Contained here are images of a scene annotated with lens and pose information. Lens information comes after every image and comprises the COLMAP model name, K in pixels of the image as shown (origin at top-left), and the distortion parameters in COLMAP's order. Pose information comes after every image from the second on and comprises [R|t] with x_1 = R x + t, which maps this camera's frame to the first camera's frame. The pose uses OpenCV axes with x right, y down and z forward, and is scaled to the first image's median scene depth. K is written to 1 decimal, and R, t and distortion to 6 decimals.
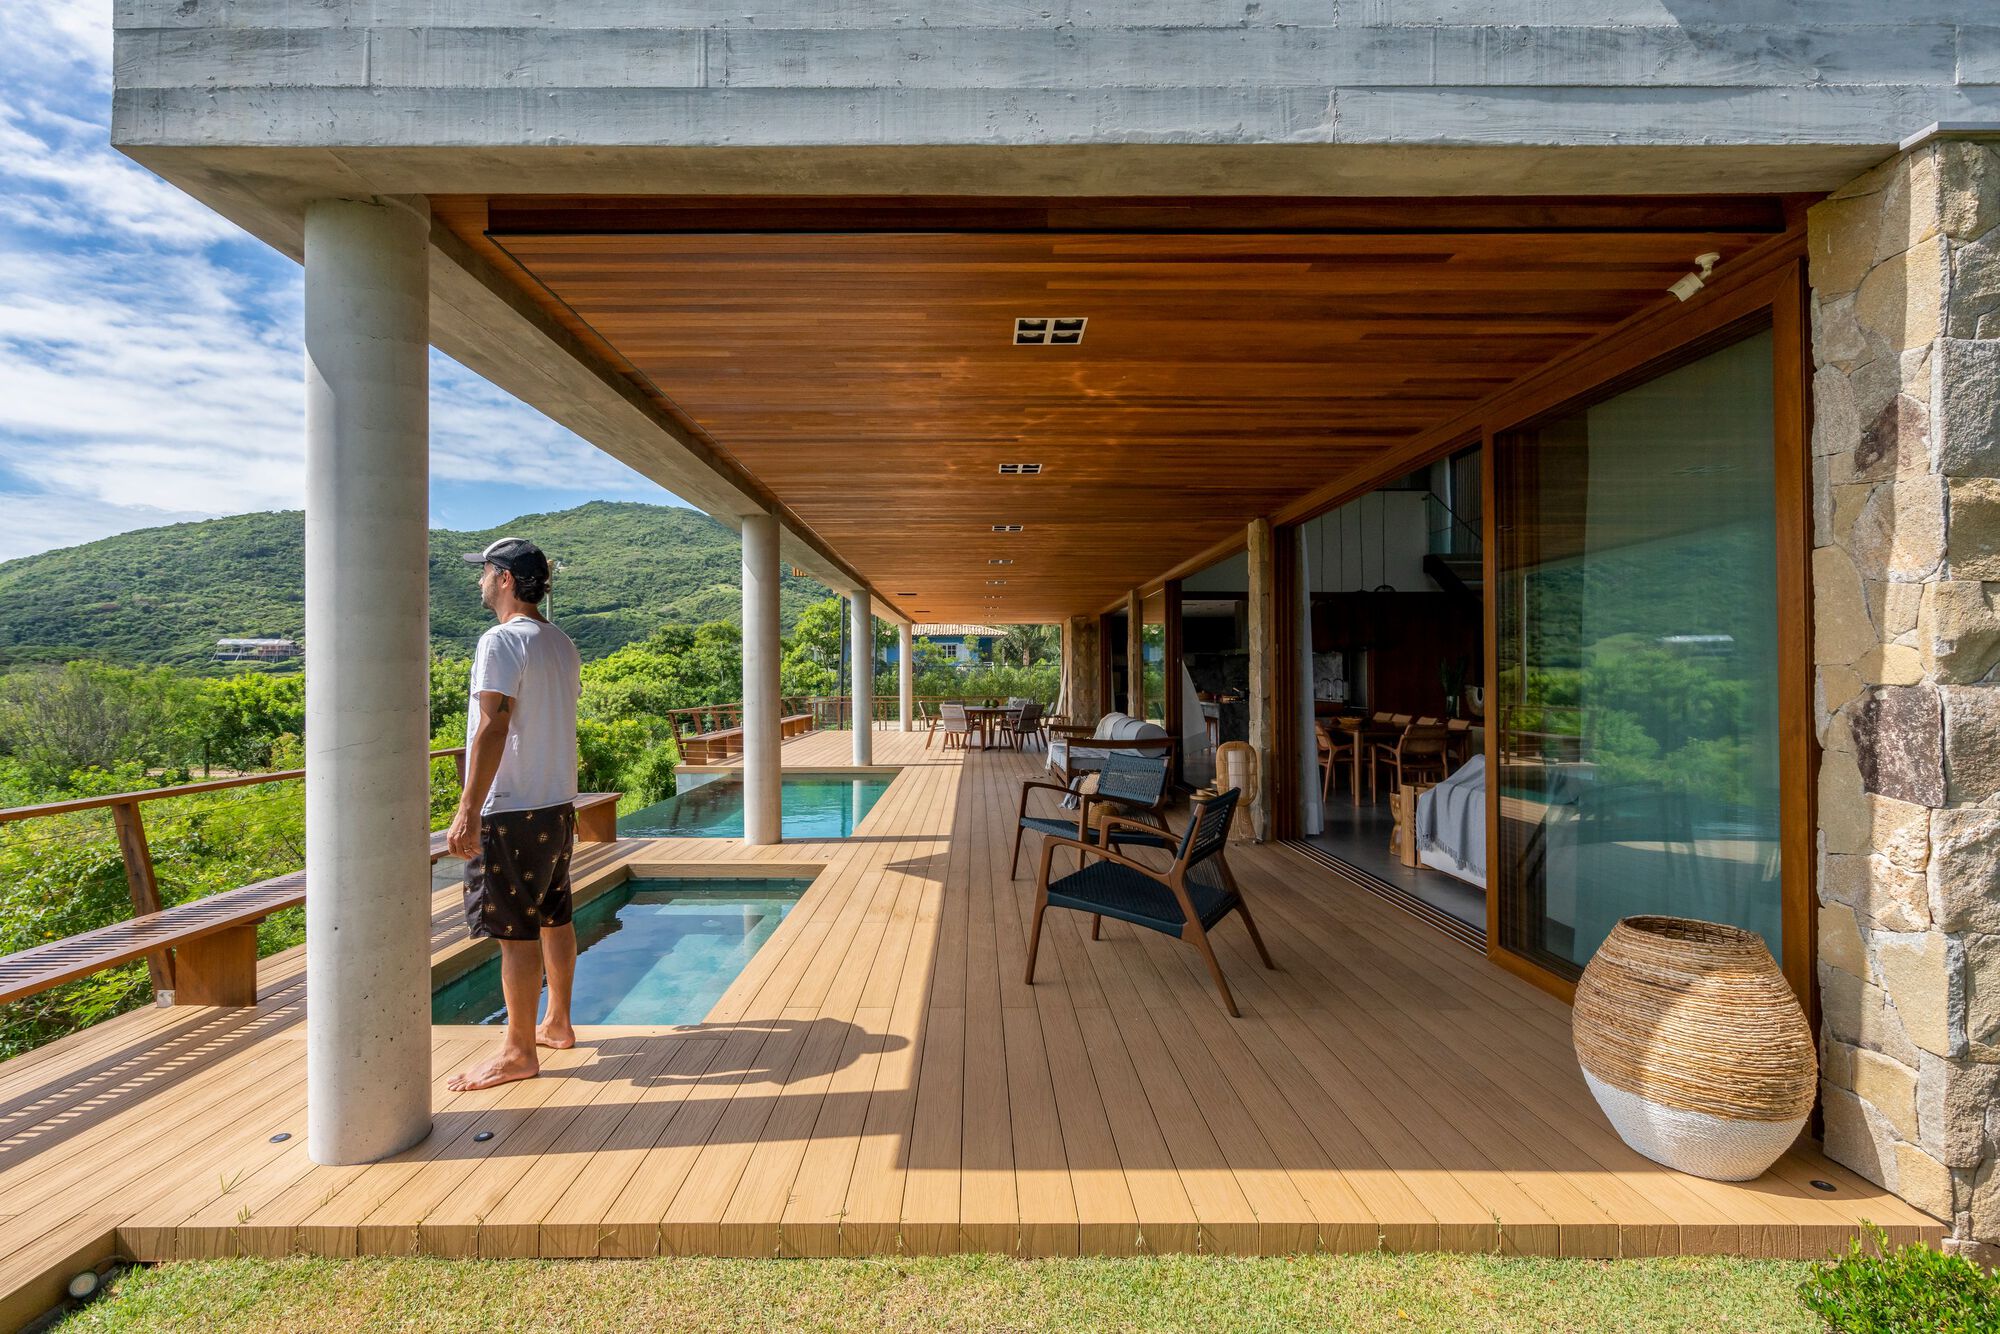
lens RADIAL K [[880.2, 0, 993.5], [0, 880.2, 674.8], [0, 0, 1]] dist [-0.001733, 0.000217]
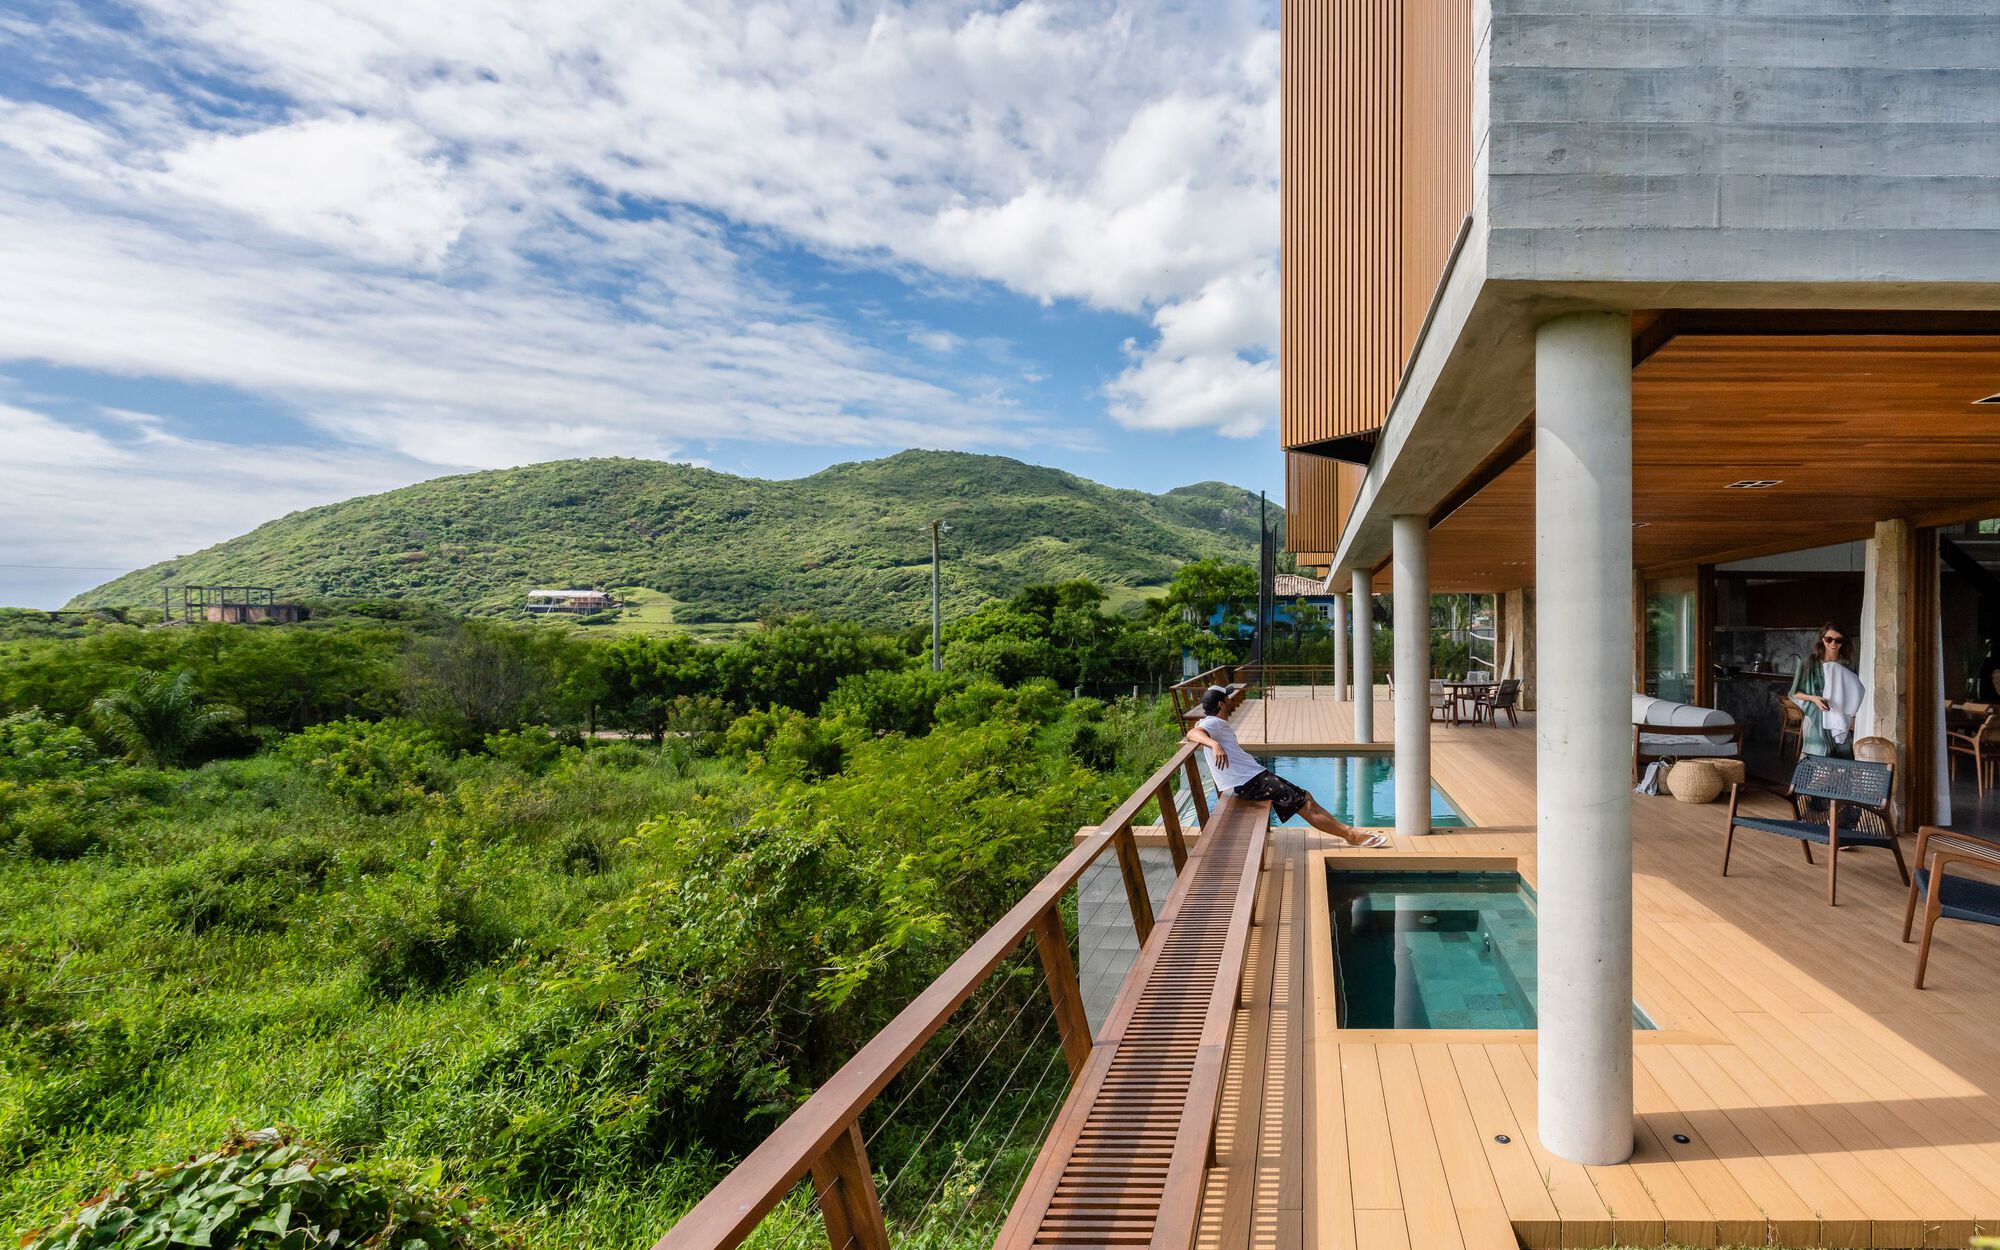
lens RADIAL K [[949.0, 0, 1001.7], [0, 949.0, 618.2], [0, 0, 1]] dist [0.002280, 0.000404]
pose [[0.999988, 0.004624, -0.001781, -0.356765], [-0.004568, 0.999534, 0.030167, -0.044199], [0.001920, -0.030159, 0.999543, -0.051861]]
